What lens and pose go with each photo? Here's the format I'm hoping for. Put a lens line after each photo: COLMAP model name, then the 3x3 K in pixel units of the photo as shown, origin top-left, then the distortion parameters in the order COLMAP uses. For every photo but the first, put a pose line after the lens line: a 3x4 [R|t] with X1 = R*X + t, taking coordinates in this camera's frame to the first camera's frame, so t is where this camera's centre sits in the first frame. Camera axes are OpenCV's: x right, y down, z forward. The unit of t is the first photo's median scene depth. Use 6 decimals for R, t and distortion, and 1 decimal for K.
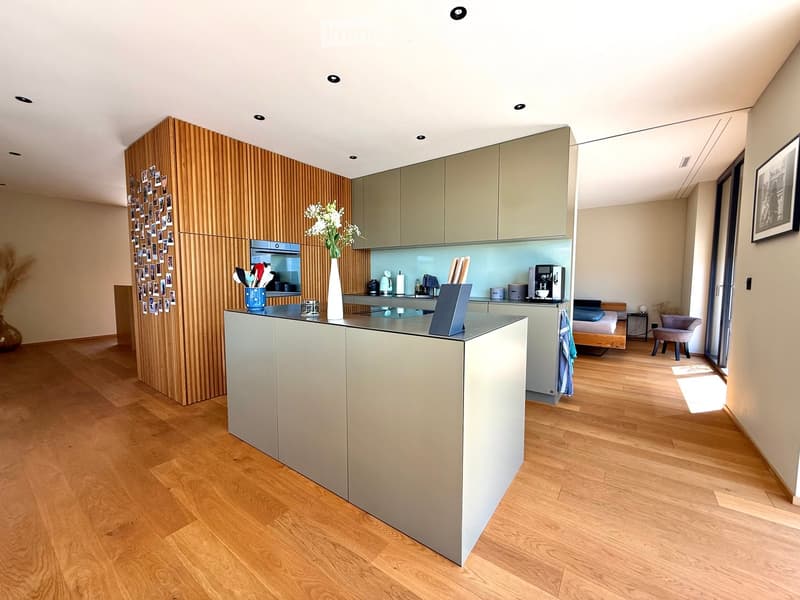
lens RADIAL K [[323.4, 0, 401.7], [0, 323.4, 300.4], [0, 0, 1]] dist [0.001813, -0.000128]
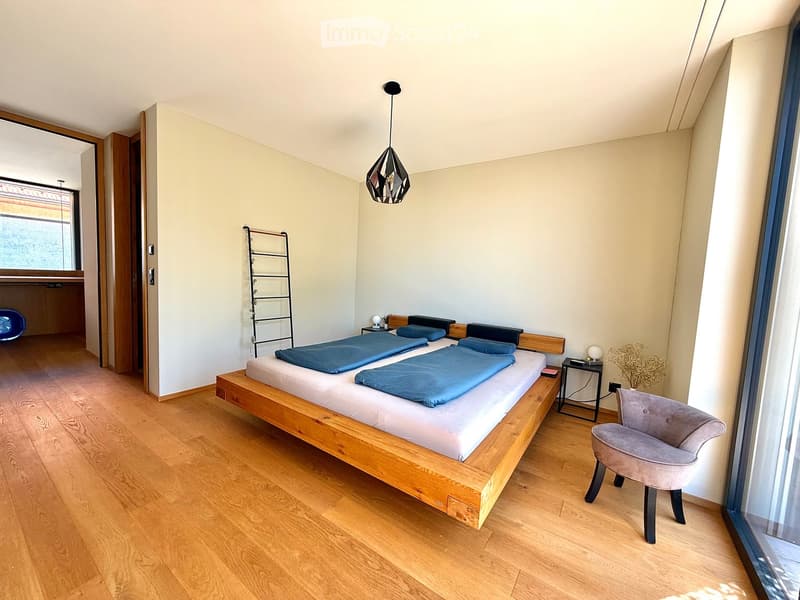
lens RADIAL K [[315.5, 0, 403.9], [0, 315.5, 299.0], [0, 0, 1]] dist [0.002197, 0.000324]
pose [[0.998218, 0.051727, 0.029748, 0.420878], [-0.051735, 0.998661, -0.000493, -0.043808], [-0.029734, -0.001047, 0.999557, 0.502524]]
